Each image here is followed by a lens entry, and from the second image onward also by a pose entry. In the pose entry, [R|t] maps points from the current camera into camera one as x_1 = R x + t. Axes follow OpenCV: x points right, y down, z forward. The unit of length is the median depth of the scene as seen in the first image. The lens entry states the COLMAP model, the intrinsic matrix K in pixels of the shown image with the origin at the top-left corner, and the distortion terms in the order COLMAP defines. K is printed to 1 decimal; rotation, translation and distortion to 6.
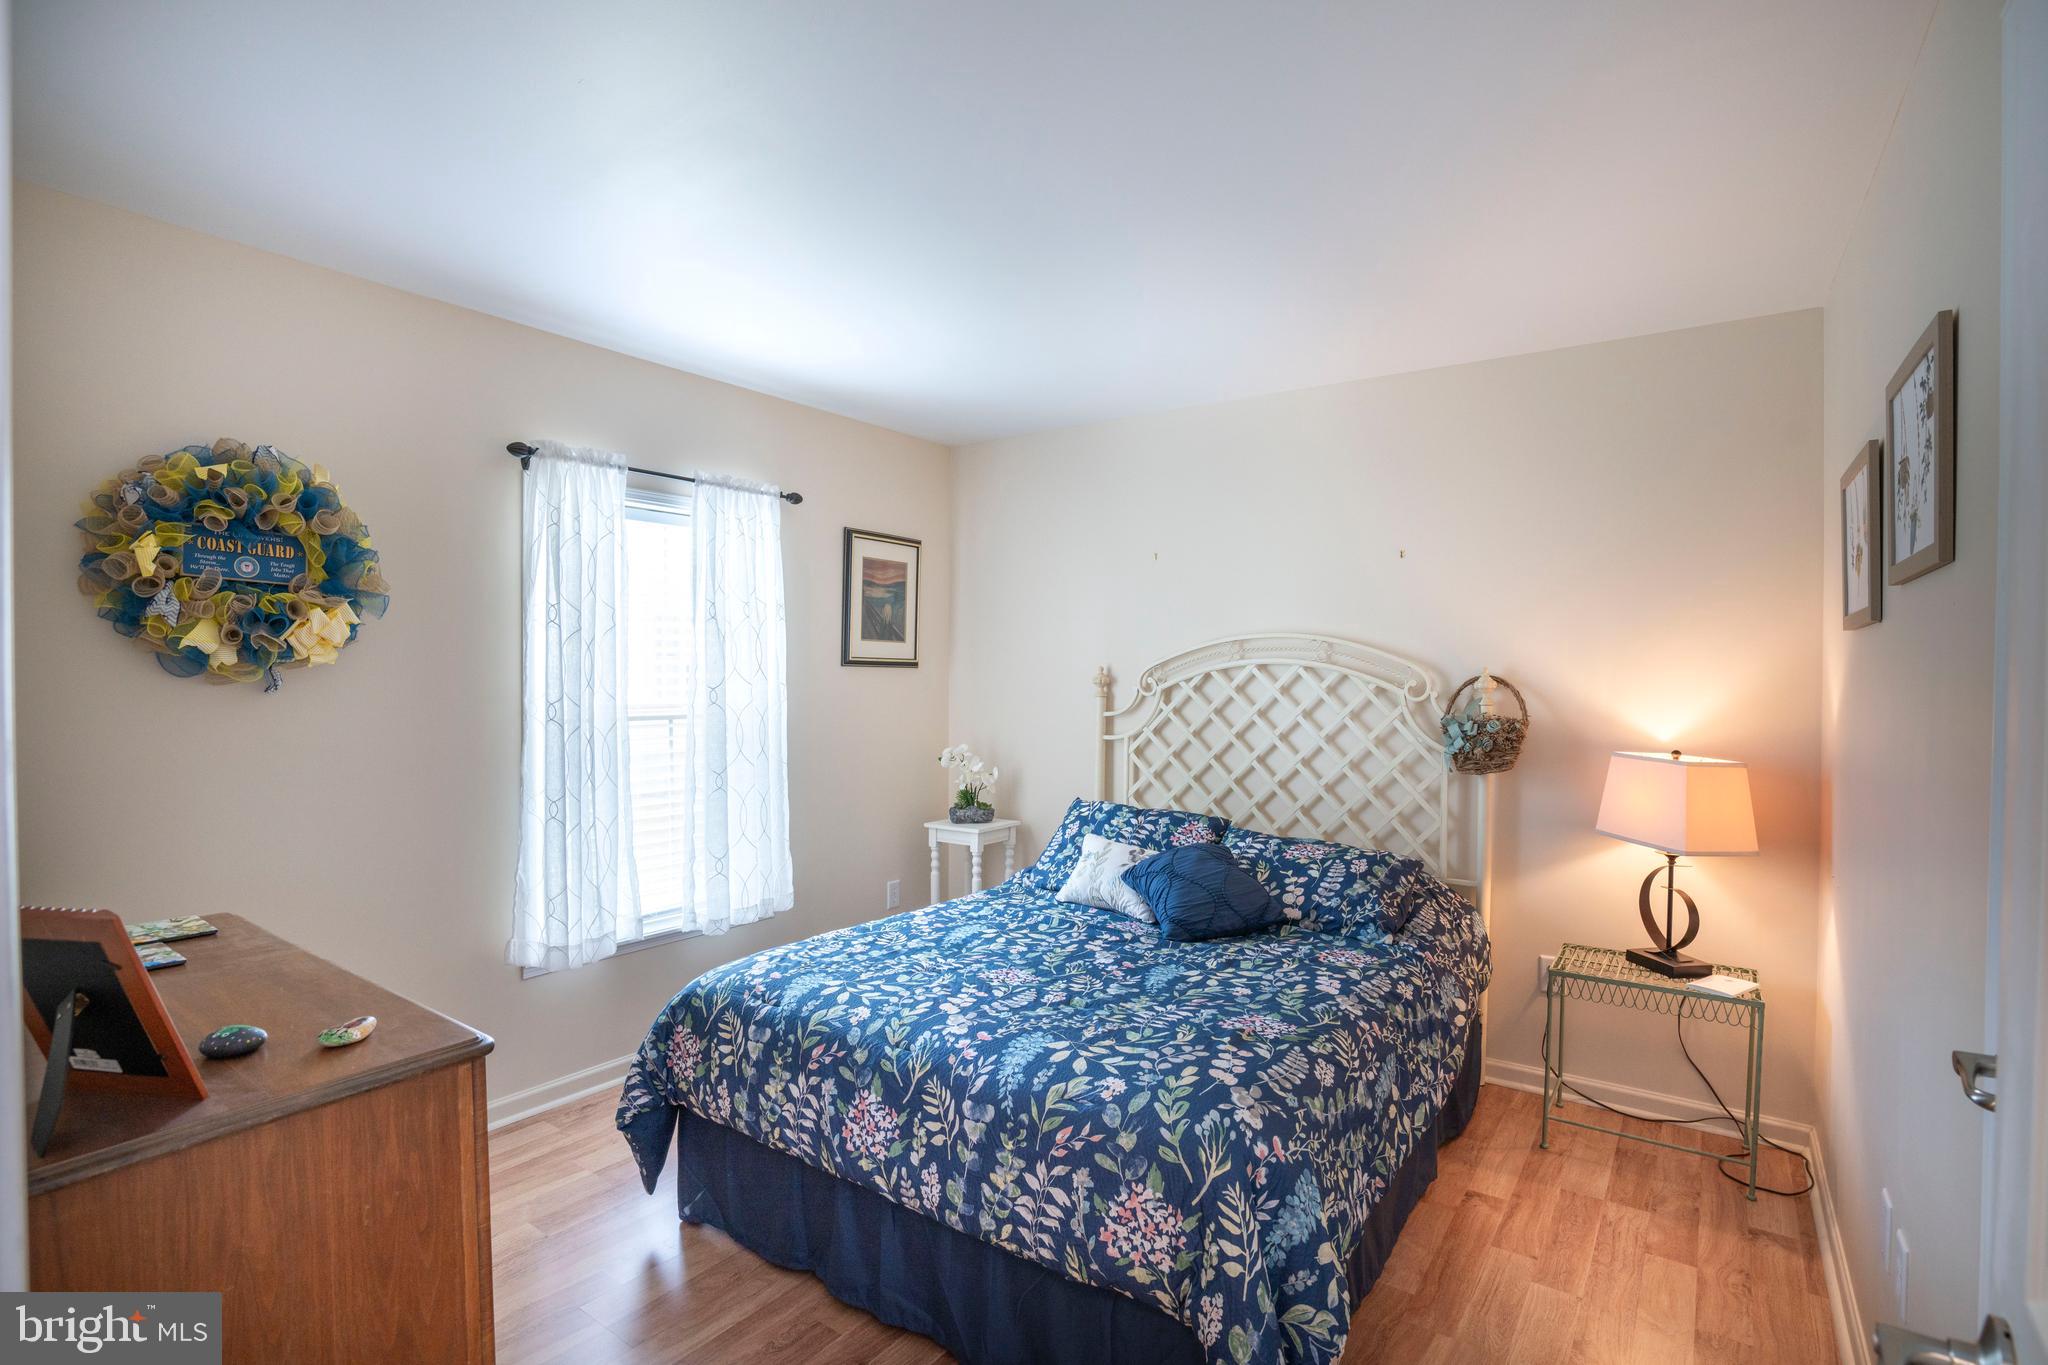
lens RADIAL K [[966.1, 0, 1019.8], [0, 966.1, 687.2], [0, 0, 1]] dist [-0.065547, 0.027019]
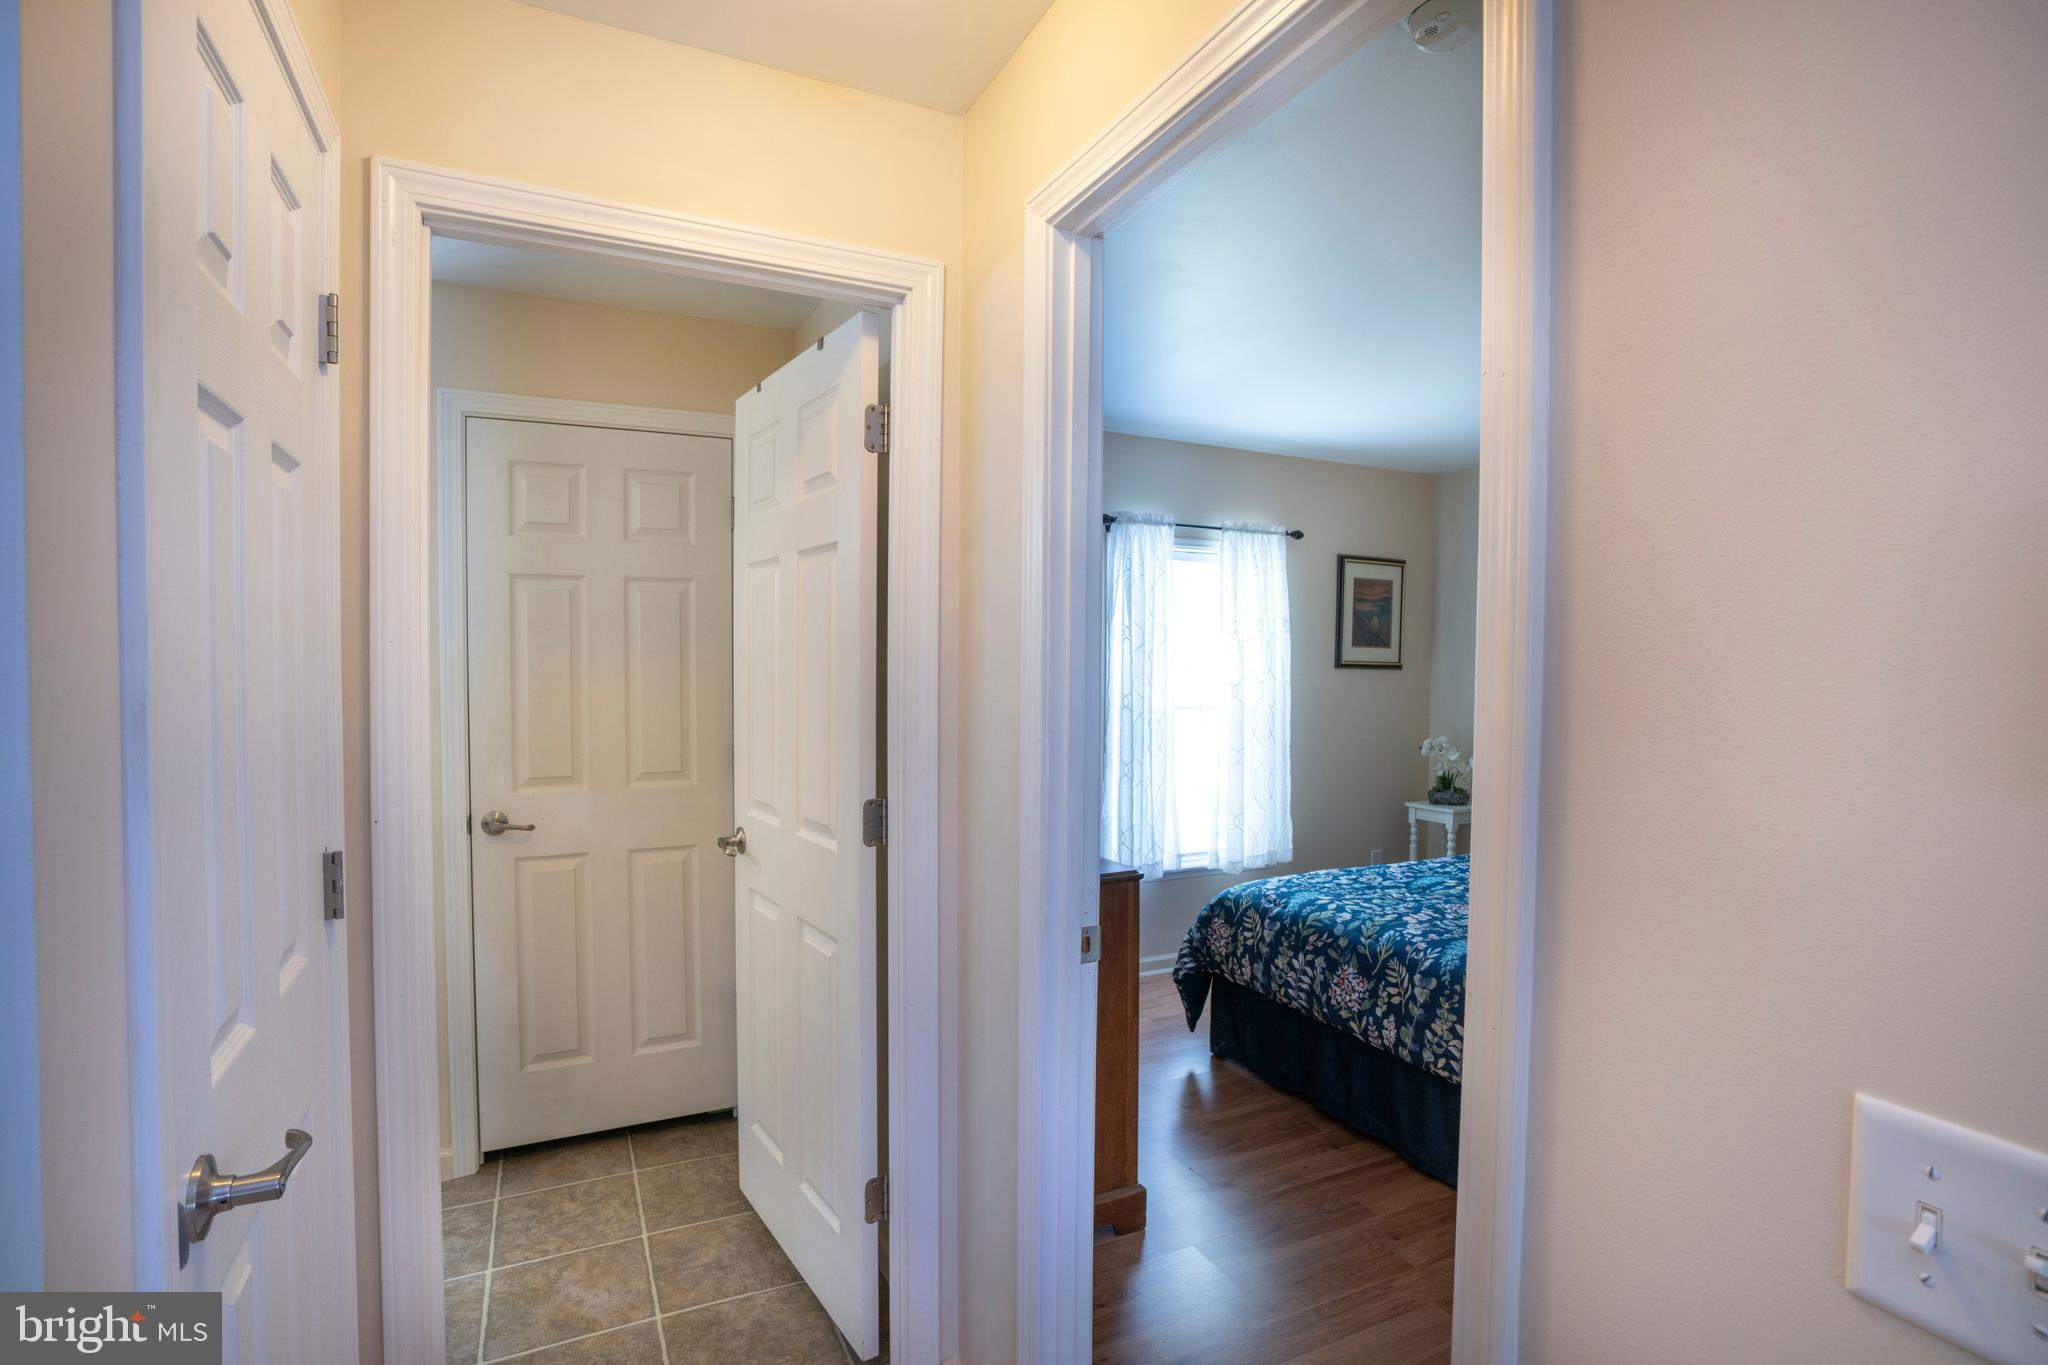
lens RADIAL K [[966.1, 0, 1019.8], [0, 966.1, 687.2], [0, 0, 1]] dist [-0.065547, 0.027019]
pose [[0.877658, 0.012573, -0.479123, 0.085497], [-0.010006, 0.999919, 0.007911, -0.007425], [0.479183, -0.002149, 0.877712, -0.469016]]
